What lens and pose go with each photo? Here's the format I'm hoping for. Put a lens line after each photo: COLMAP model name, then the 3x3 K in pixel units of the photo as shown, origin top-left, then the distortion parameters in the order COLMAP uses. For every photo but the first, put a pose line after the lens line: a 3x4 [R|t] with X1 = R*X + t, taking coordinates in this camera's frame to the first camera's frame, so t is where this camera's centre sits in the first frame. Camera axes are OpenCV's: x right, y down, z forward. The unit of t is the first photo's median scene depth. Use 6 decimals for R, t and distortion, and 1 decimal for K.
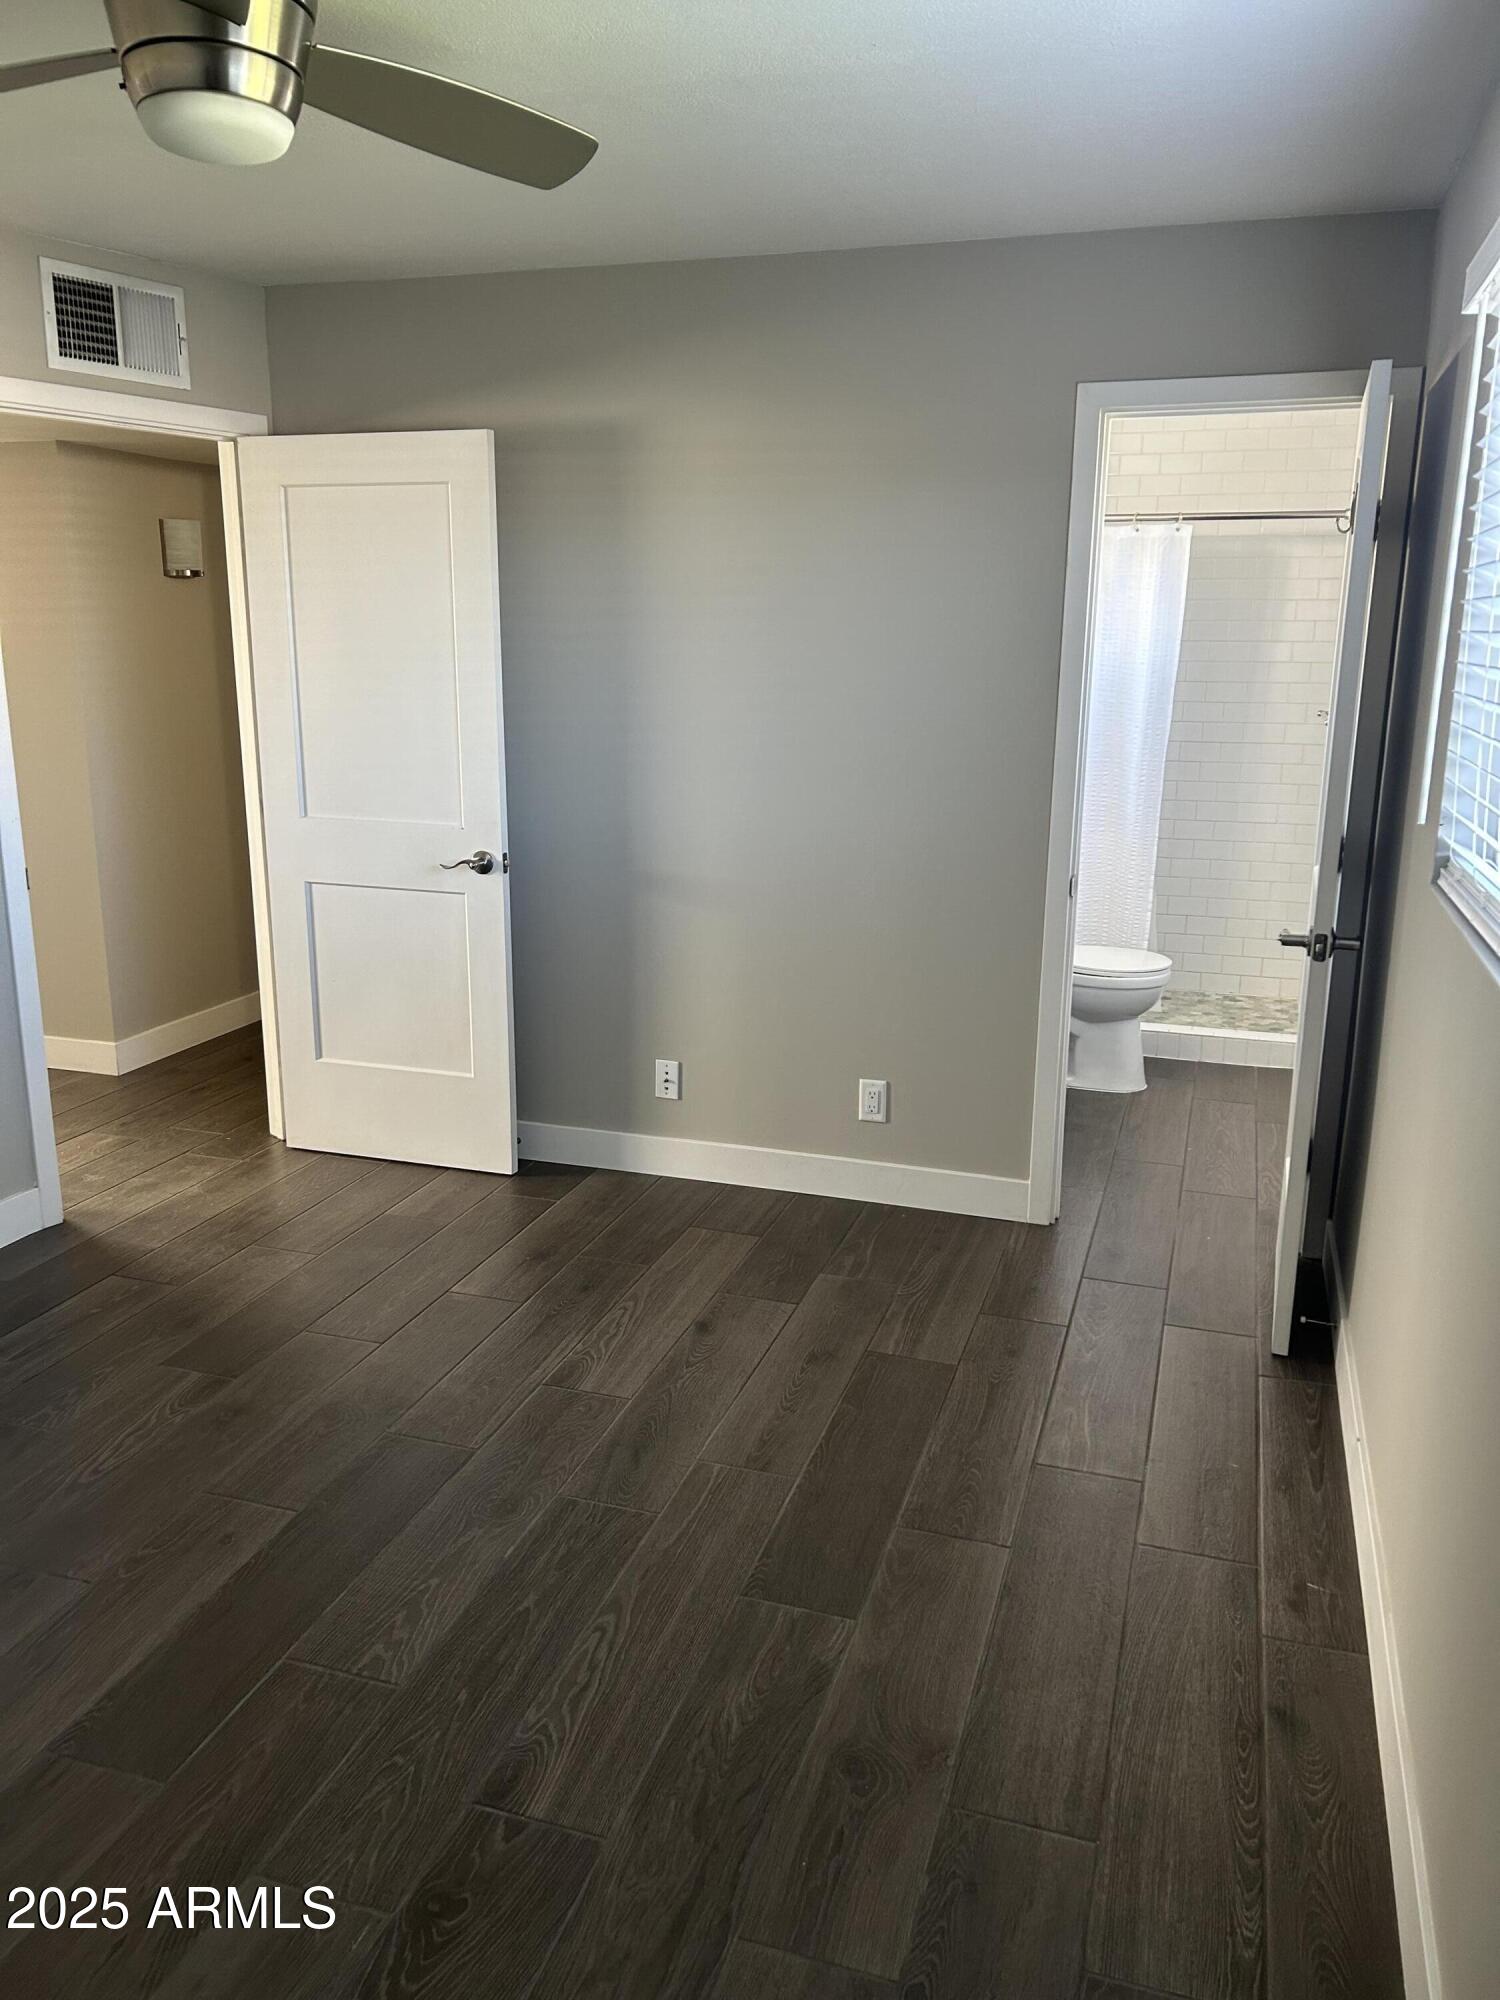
lens RADIAL K [[1511.0, 0, 742.2], [0, 1511.0, 993.2], [0, 0, 1]] dist [0.063592, -0.066559]
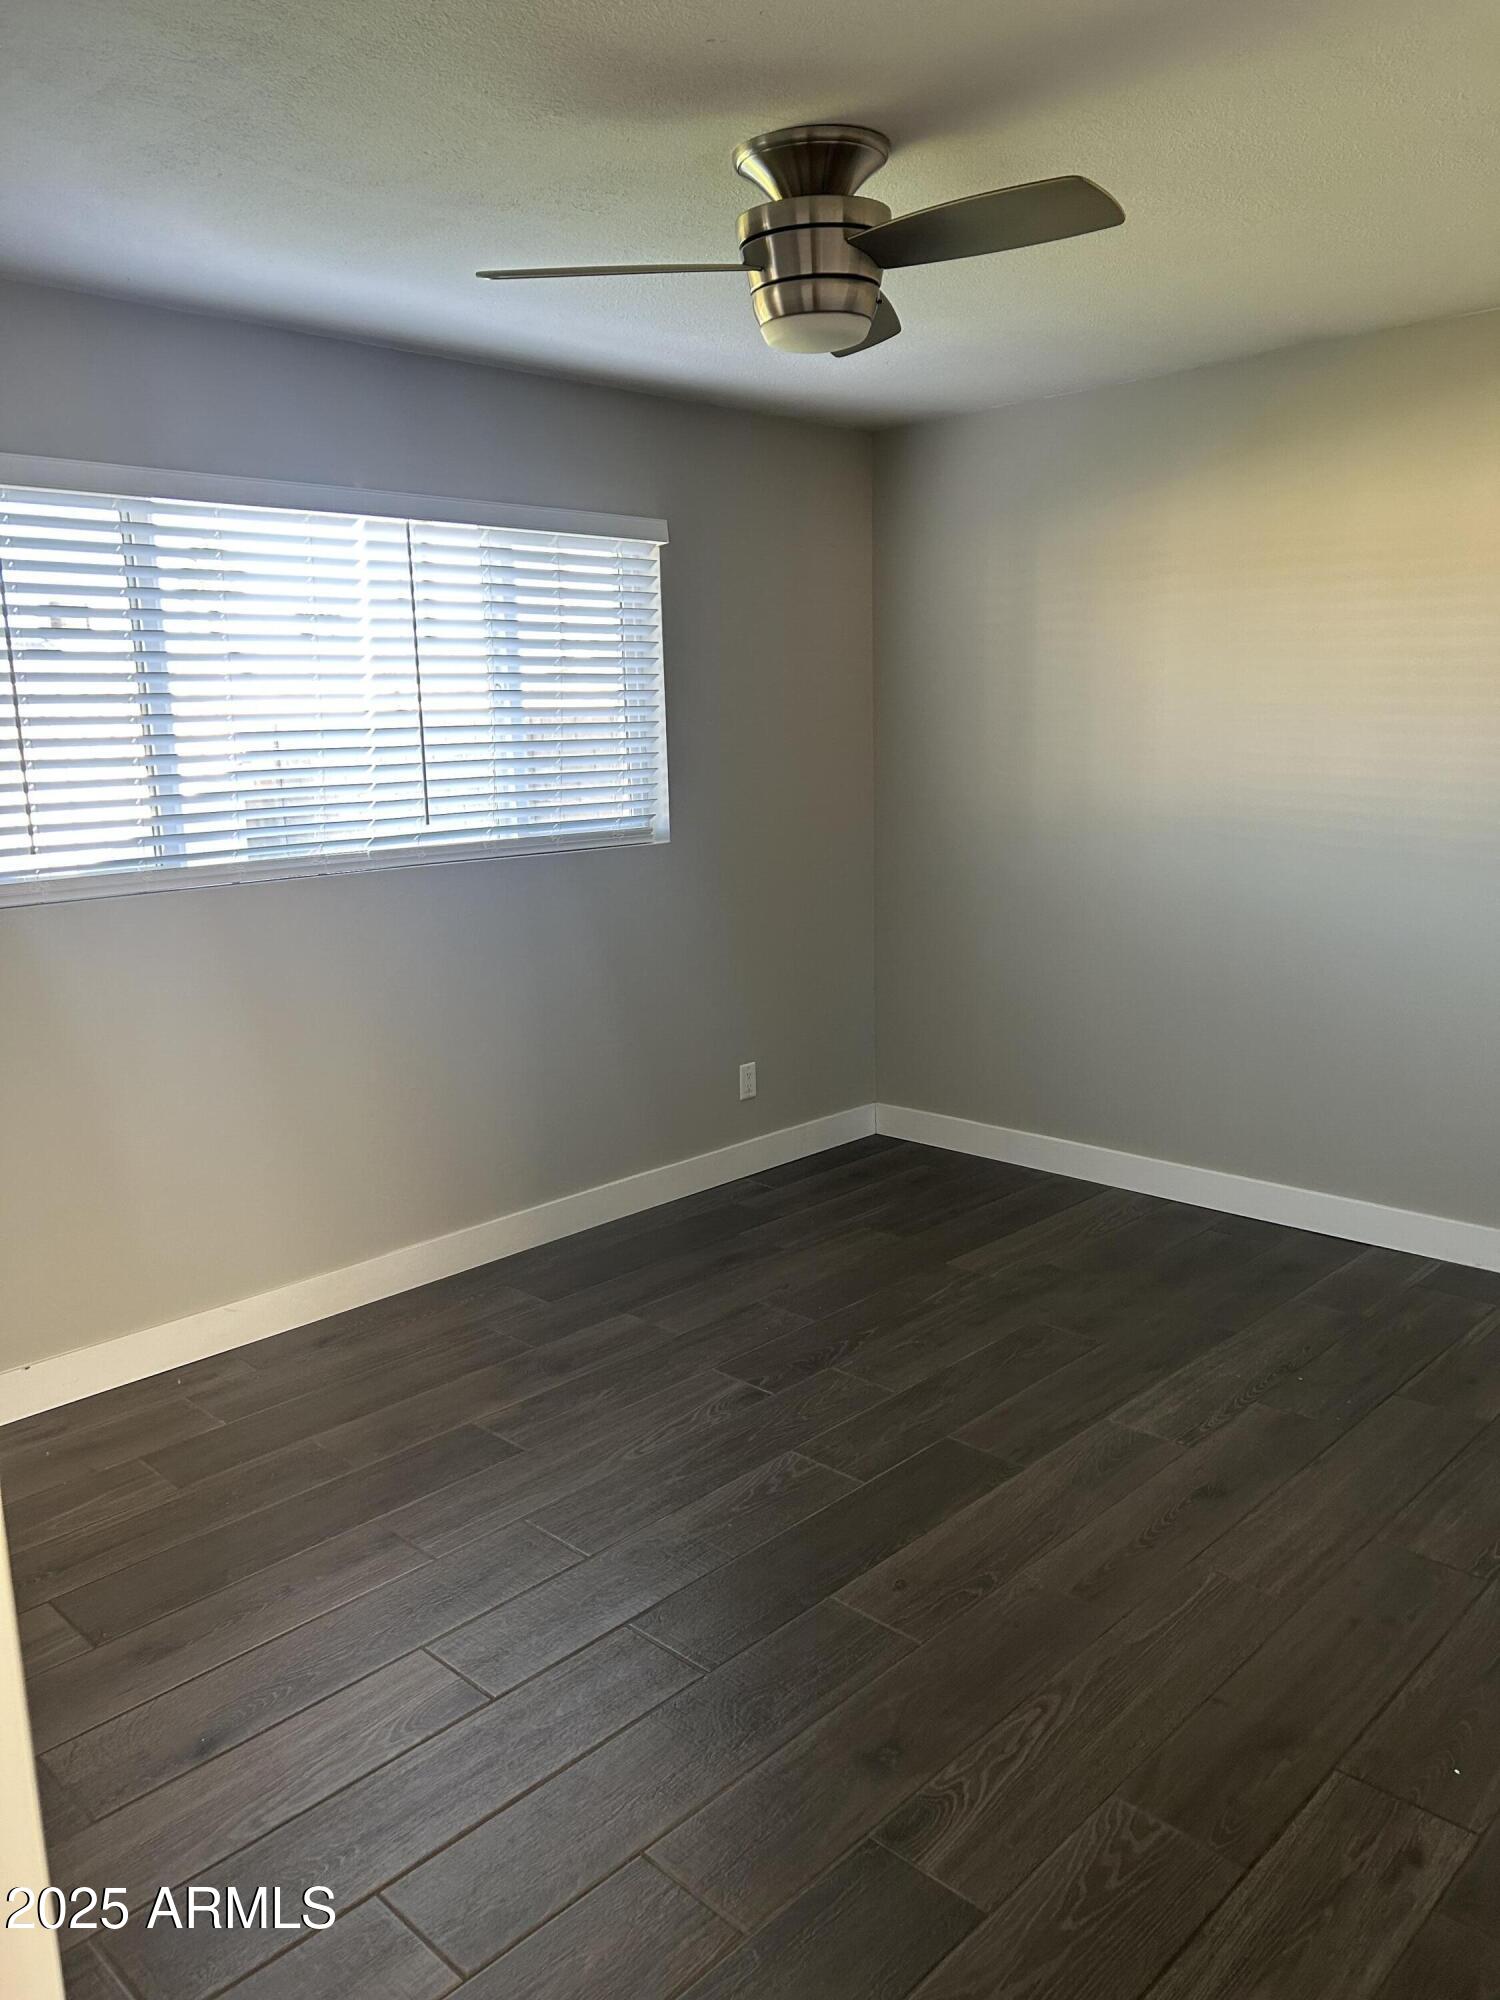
lens RADIAL K [[1511.0, 0, 741.1], [0, 1511.0, 1005.0], [0, 0, 1]] dist [0.063592, -0.066559]
pose [[-0.896260, -0.069167, 0.438103, -0.658672], [0.121436, 0.911753, 0.392376, -0.402478], [-0.426581, 0.404872, -0.808769, 1.705258]]
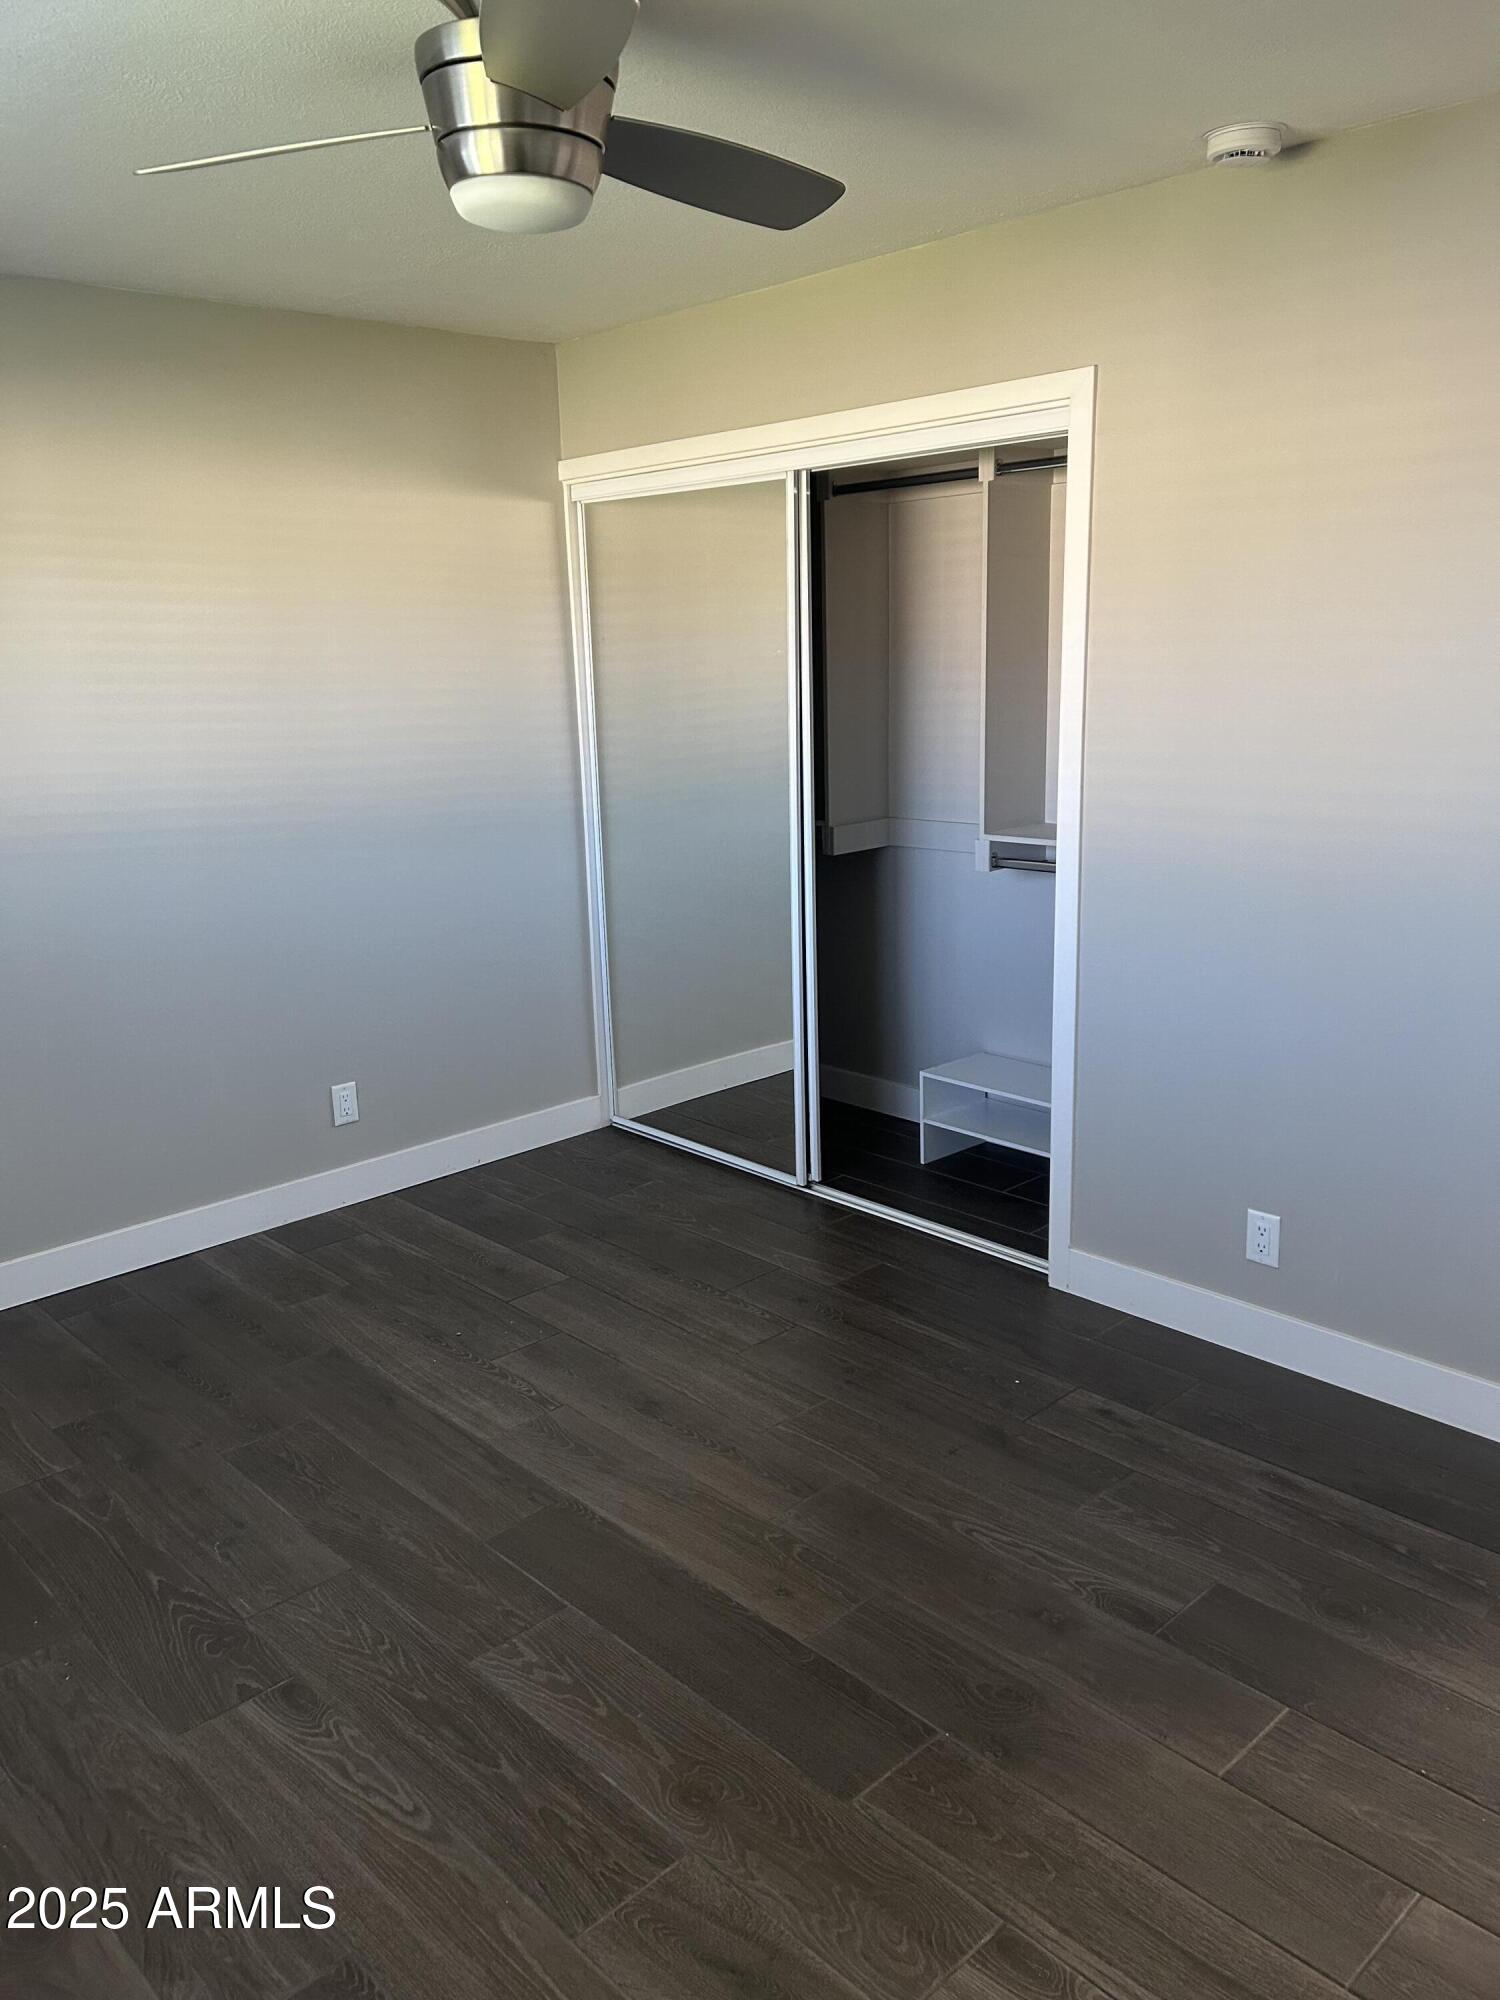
lens RADIAL K [[1511.0, 0, 737.1], [0, 1511.0, 1015.9], [0, 0, 1]] dist [0.063592, -0.066559]
pose [[-0.483090, 0.219026, -0.847733, 0.424672], [-0.179871, 0.922730, 0.340904, -0.311510], [0.856896, 0.317170, -0.406365, 1.253117]]
